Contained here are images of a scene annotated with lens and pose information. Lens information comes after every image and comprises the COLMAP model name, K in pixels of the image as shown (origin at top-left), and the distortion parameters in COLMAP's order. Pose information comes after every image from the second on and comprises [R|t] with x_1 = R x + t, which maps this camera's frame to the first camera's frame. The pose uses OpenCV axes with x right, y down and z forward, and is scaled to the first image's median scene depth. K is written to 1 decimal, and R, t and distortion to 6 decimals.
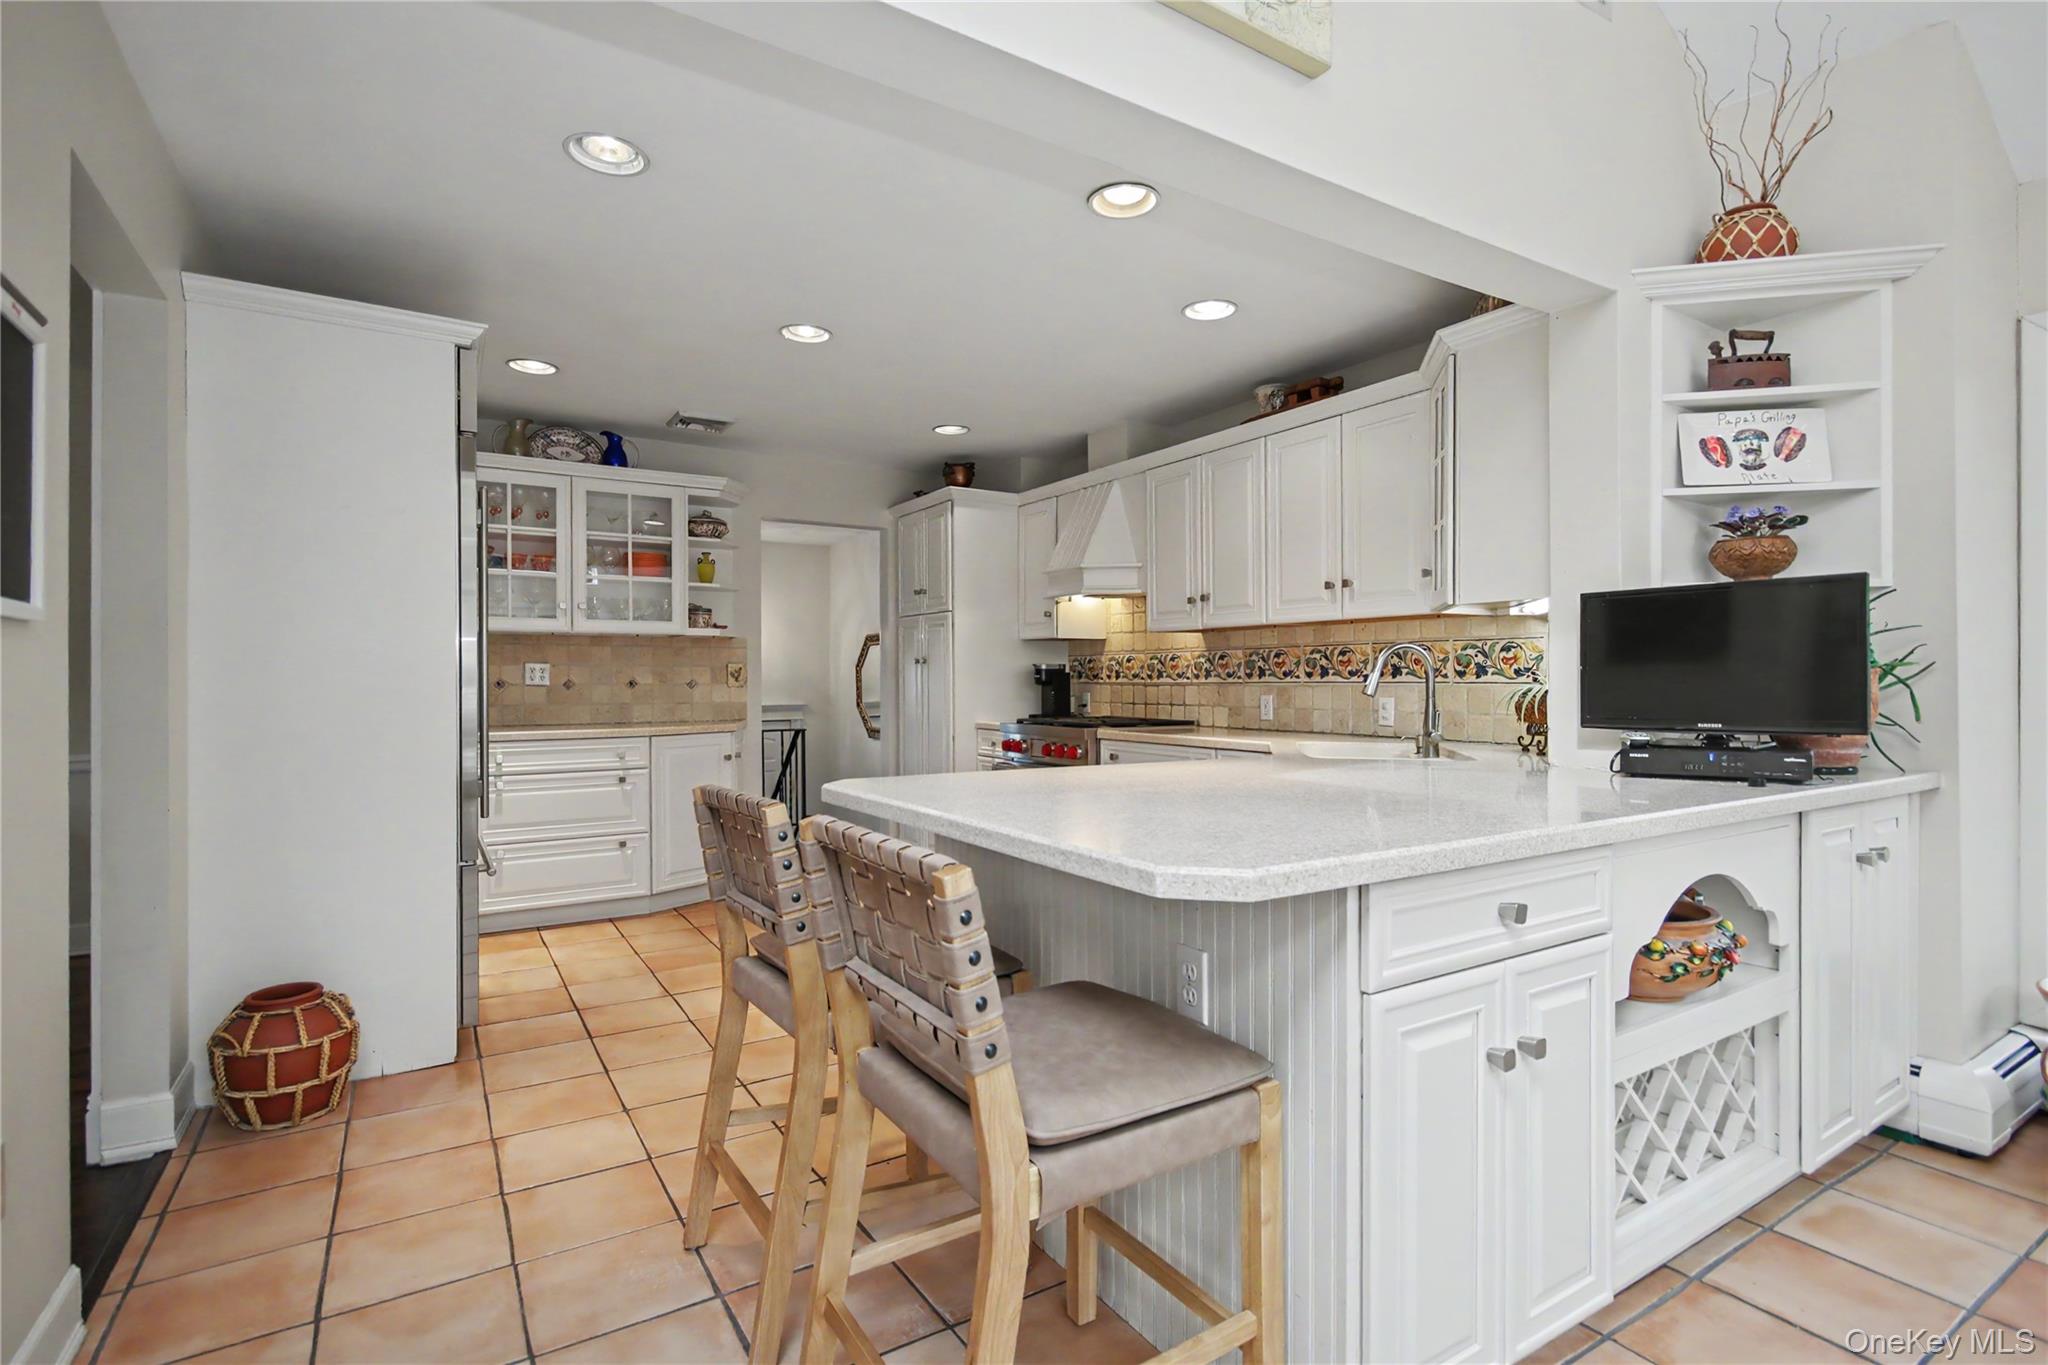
lens RADIAL K [[958.2, 0, 1025.4], [0, 958.2, 684.6], [0, 0, 1]] dist [-0.000095, 0.000921]
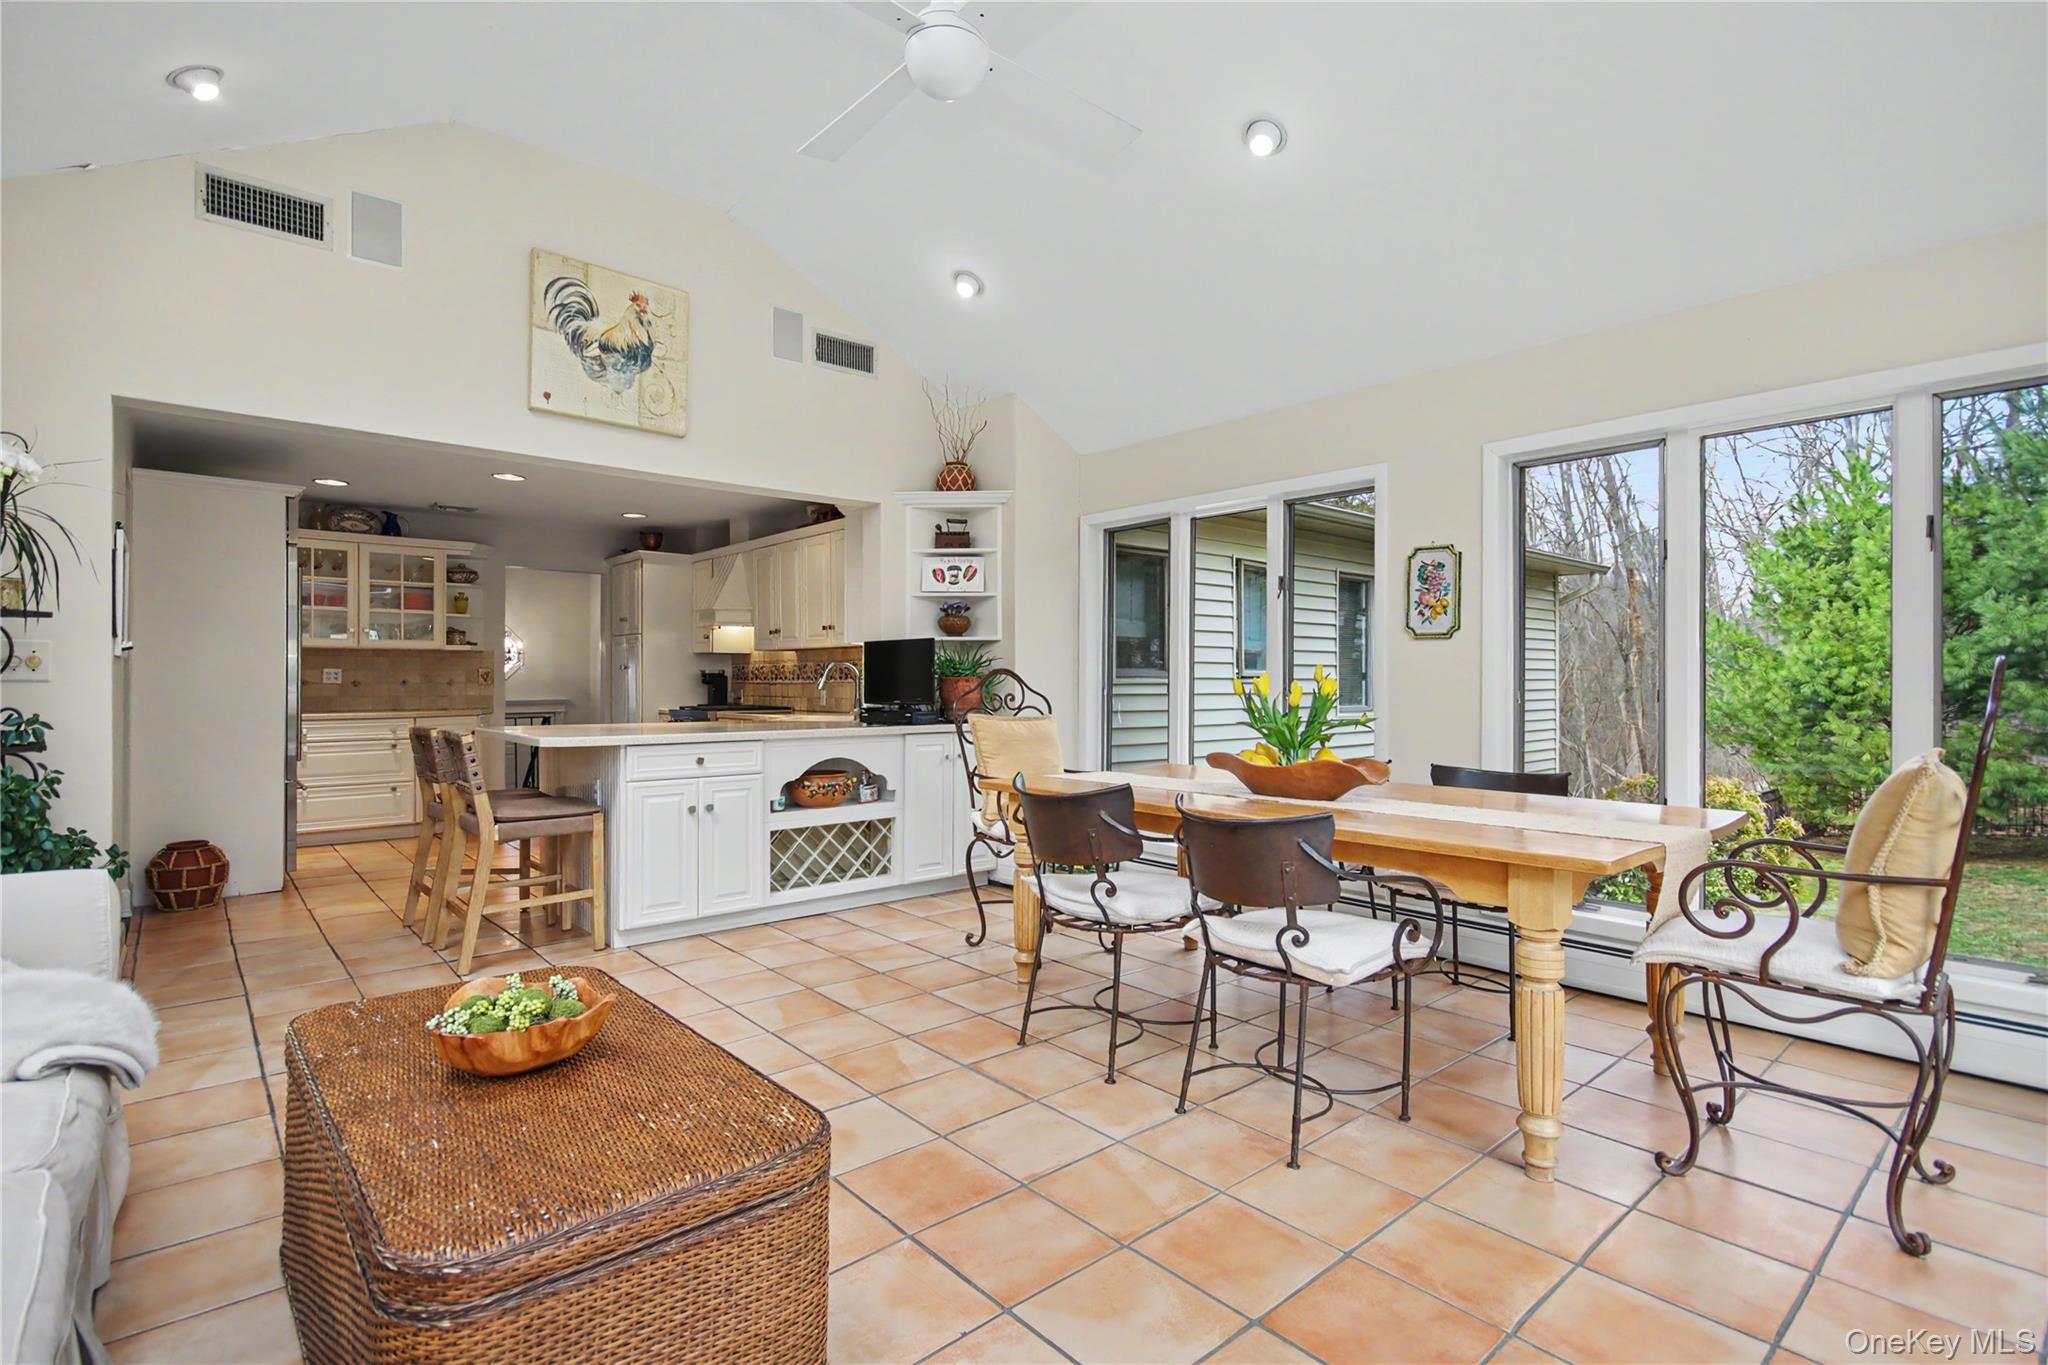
lens RADIAL K [[958.2, 0, 1029.7], [0, 958.2, 676.5], [0, 0, 1]] dist [-0.000095, 0.000921]
pose [[0.987117, 0.002076, 0.159988, 0.314367], [-0.000824, 0.999969, -0.007888, 0.000235], [-0.160000, 0.007655, 0.987087, -0.629172]]
